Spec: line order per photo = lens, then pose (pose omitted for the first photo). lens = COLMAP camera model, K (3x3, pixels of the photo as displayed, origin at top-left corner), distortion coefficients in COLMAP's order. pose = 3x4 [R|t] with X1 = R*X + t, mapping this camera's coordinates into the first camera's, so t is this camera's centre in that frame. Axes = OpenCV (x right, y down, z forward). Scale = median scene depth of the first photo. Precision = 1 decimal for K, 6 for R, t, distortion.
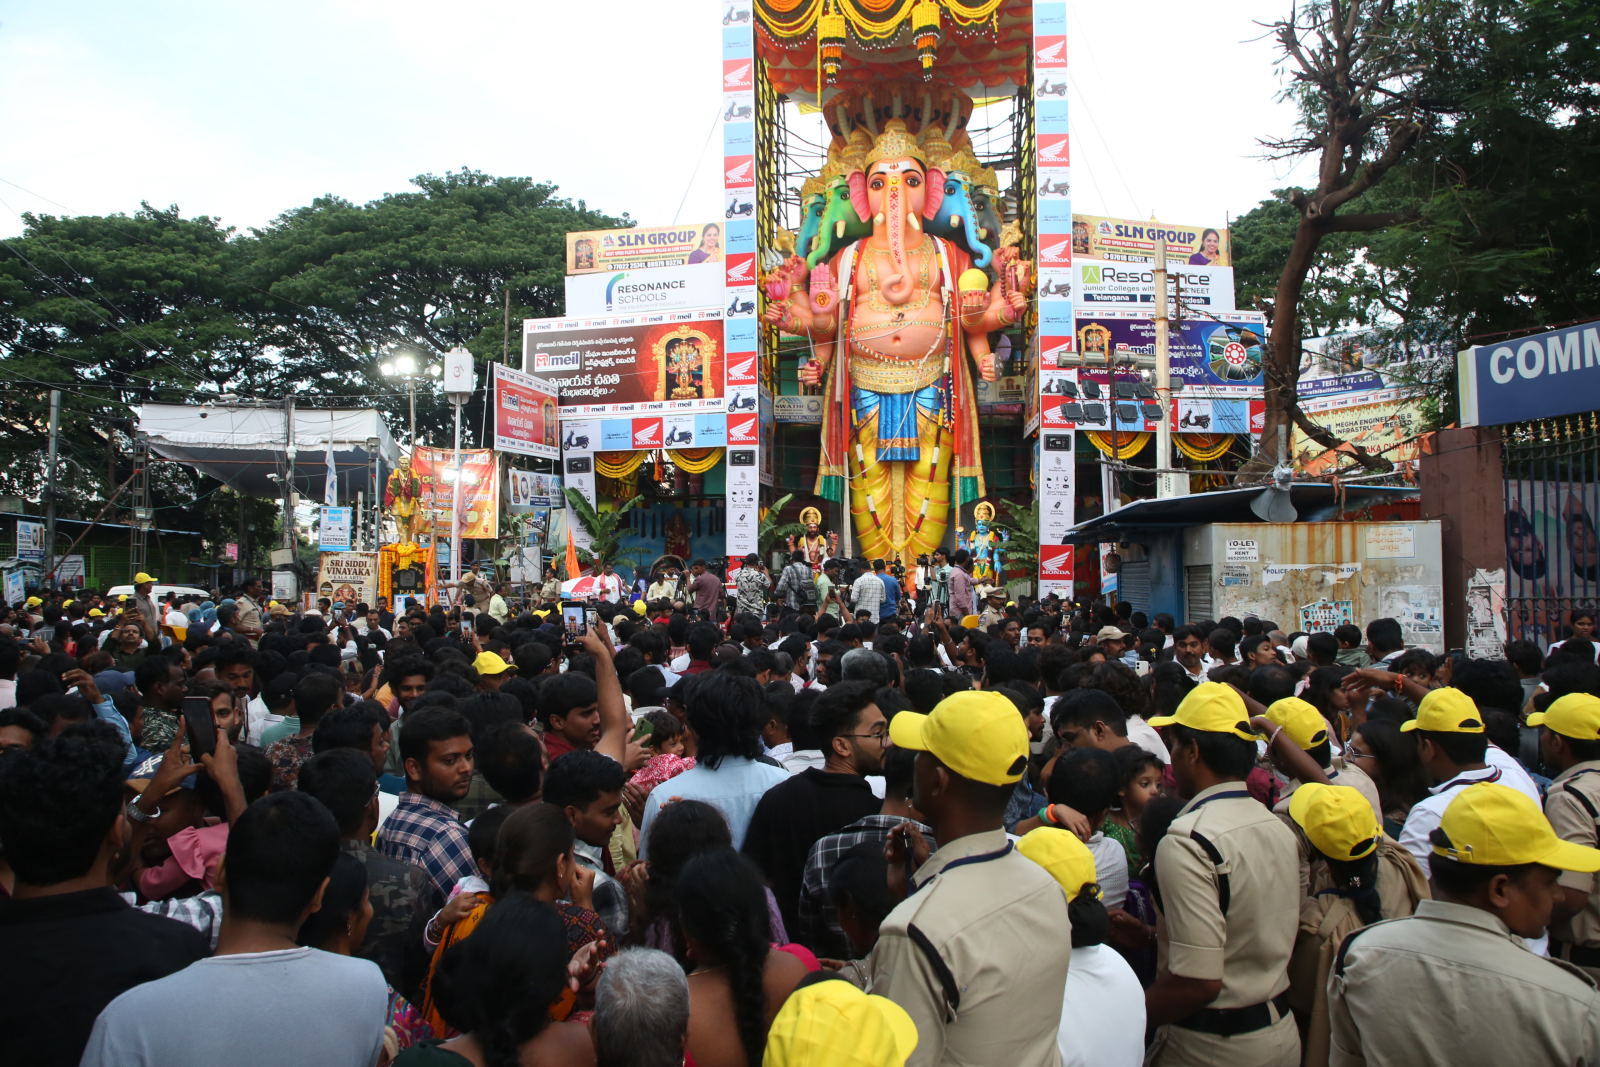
lens RADIAL K [[1099.0, 0, 786.5], [0, 1099.0, 531.1], [0, 0, 1]] dist [-0.076726, 0.045079]
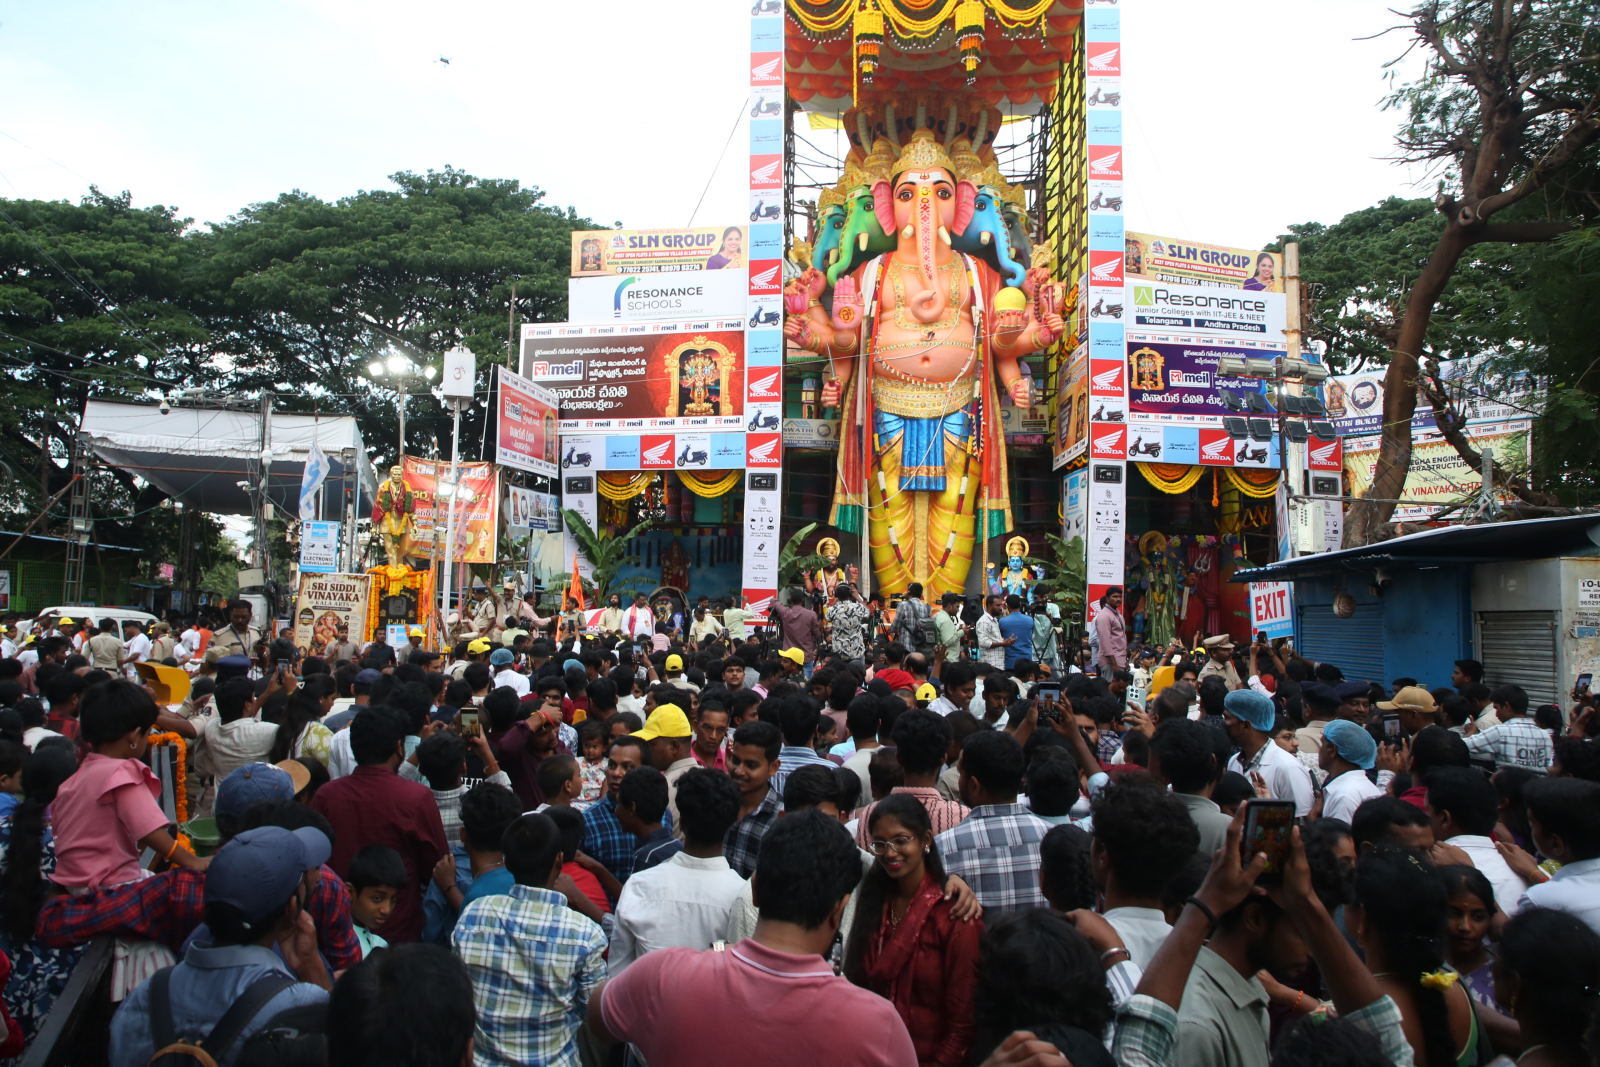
lens RADIAL K [[1089.0, 0, 784.2], [0, 1089.0, 530.9], [0, 0, 1]] dist [-0.076683, 0.041601]
pose [[0.997994, 0.025154, 0.058096, -0.071587], [-0.023199, 0.999149, -0.034091, 0.004386], [-0.058904, 0.032674, 0.997729, 0.095029]]
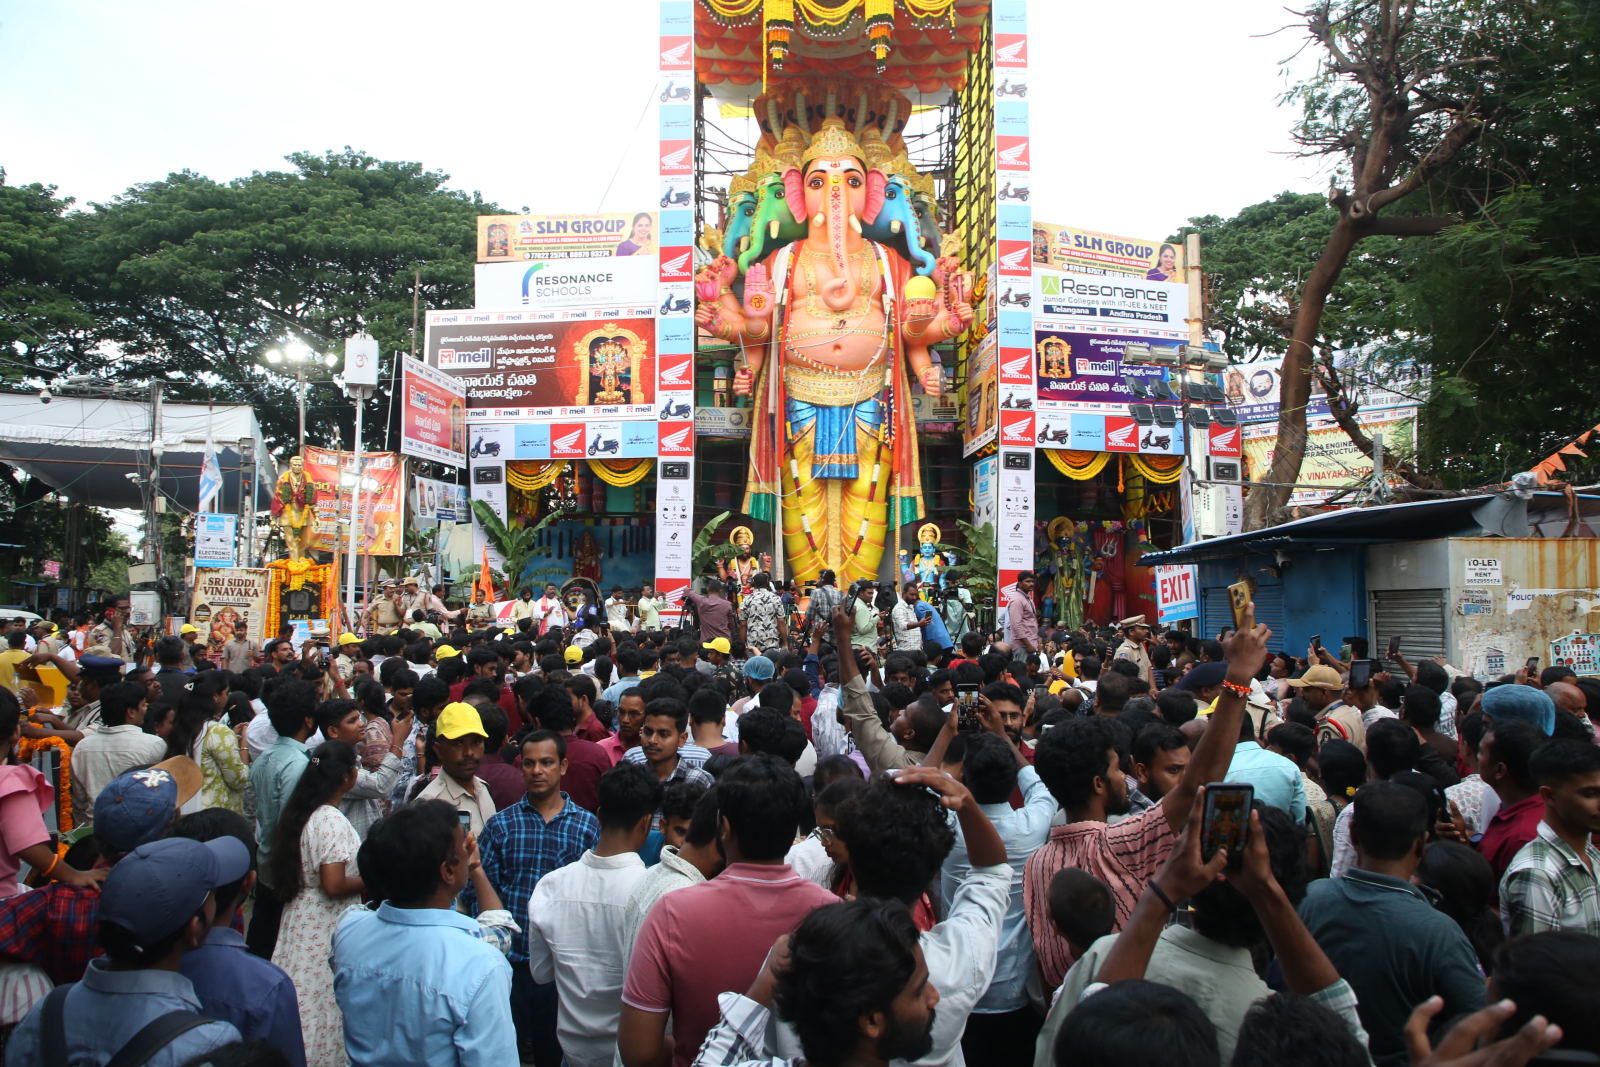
lens RADIAL K [[1089.0, 0, 784.2], [0, 1089.0, 530.9], [0, 0, 1]] dist [-0.076683, 0.041601]
pose [[0.990353, 0.014812, 0.137770, -0.071682], [-0.011429, 0.999614, -0.025316, 0.004666], [-0.138092, 0.023497, 0.990141, 0.097315]]
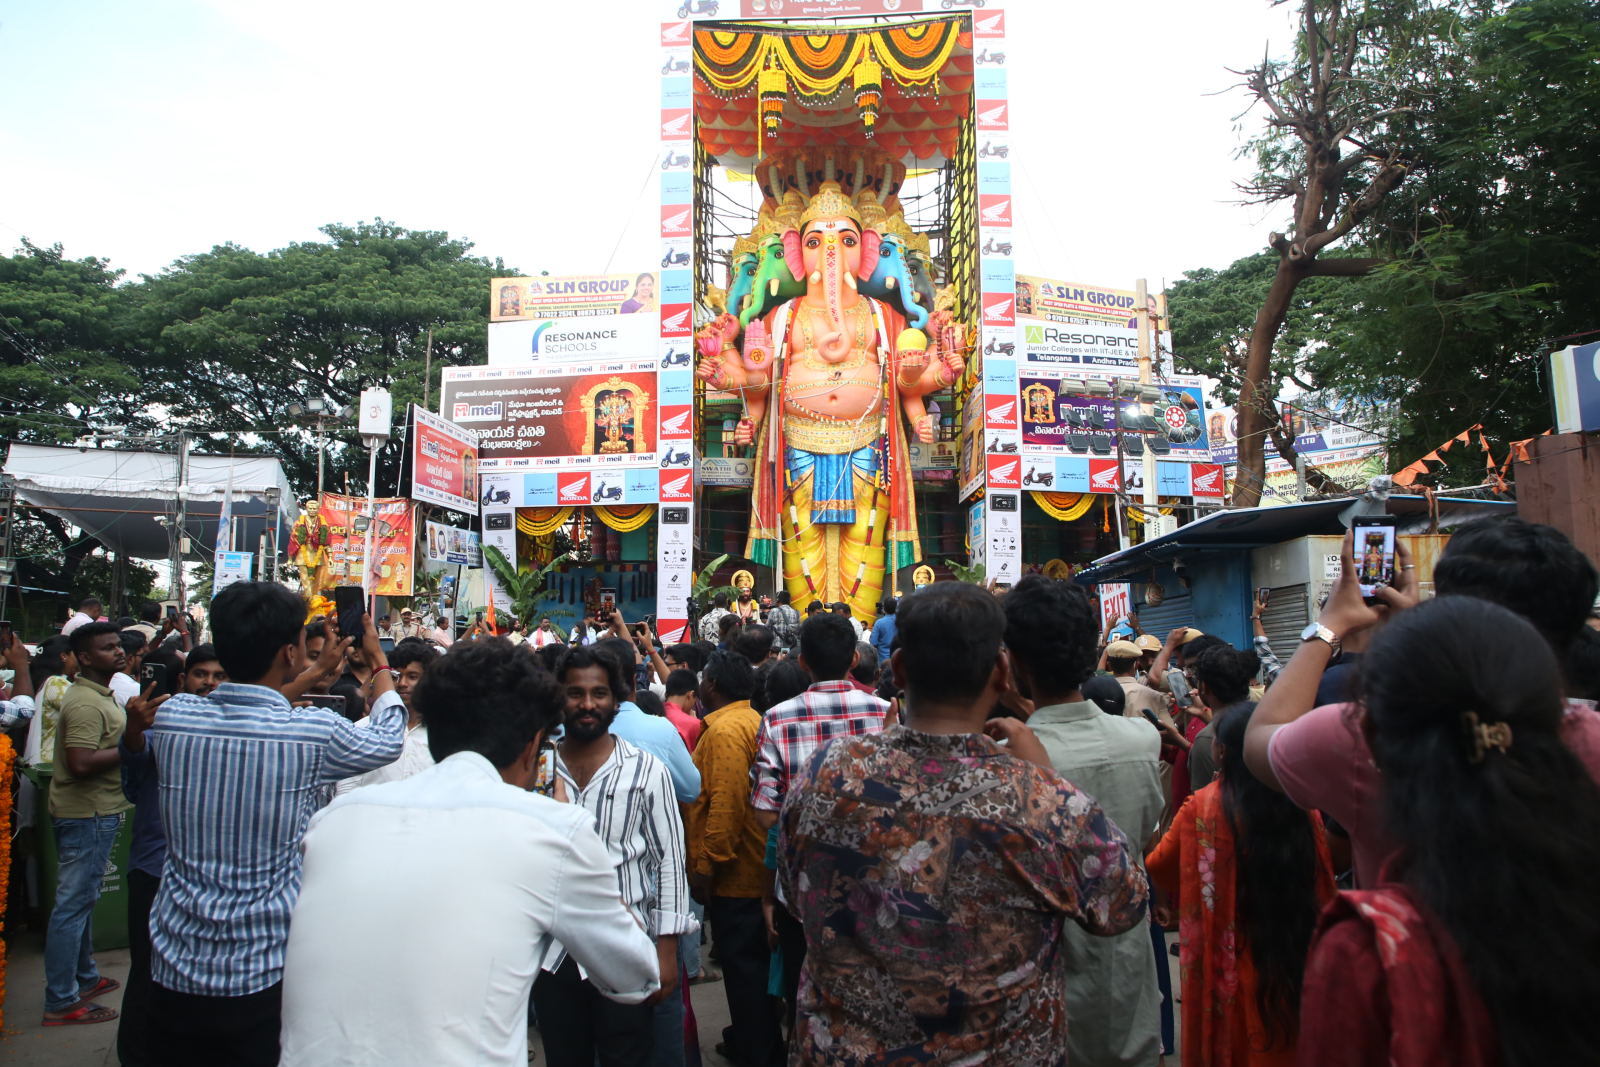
lens RADIAL K [[1079.3, 0, 785.5], [0, 1079.3, 532.2], [0, 0, 1]] dist [-0.081291, 0.042194]
pose [[0.994582, 0.013310, 0.103102, -0.040198], [-0.005052, 0.996786, -0.079946, 0.020888], [-0.103835, 0.078992, 0.991453, 0.066595]]
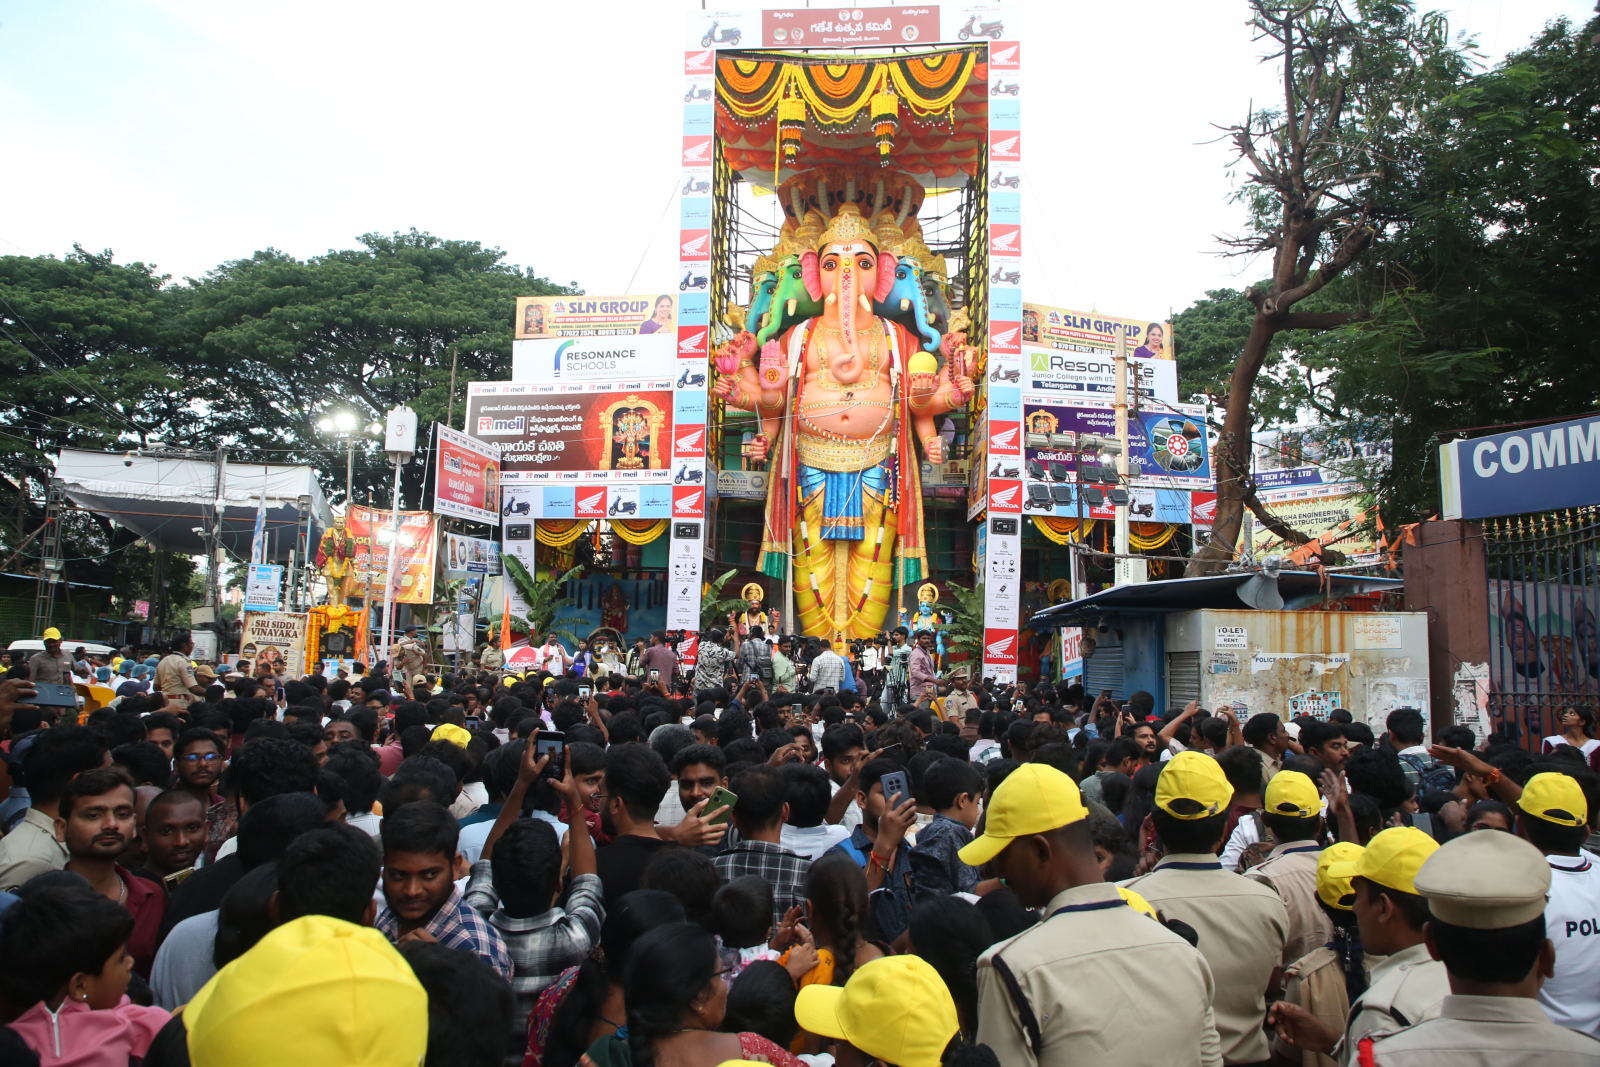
lens RADIAL K [[1094.2, 0, 786.6], [0, 1094.2, 529.8], [0, 0, 1]] dist [-0.078418, 0.044754]
pose [[0.997062, 0.036413, 0.067389, -0.016828], [-0.031432, 0.996795, -0.073561, 0.001771], [-0.069852, 0.071226, 0.995011, 0.017887]]
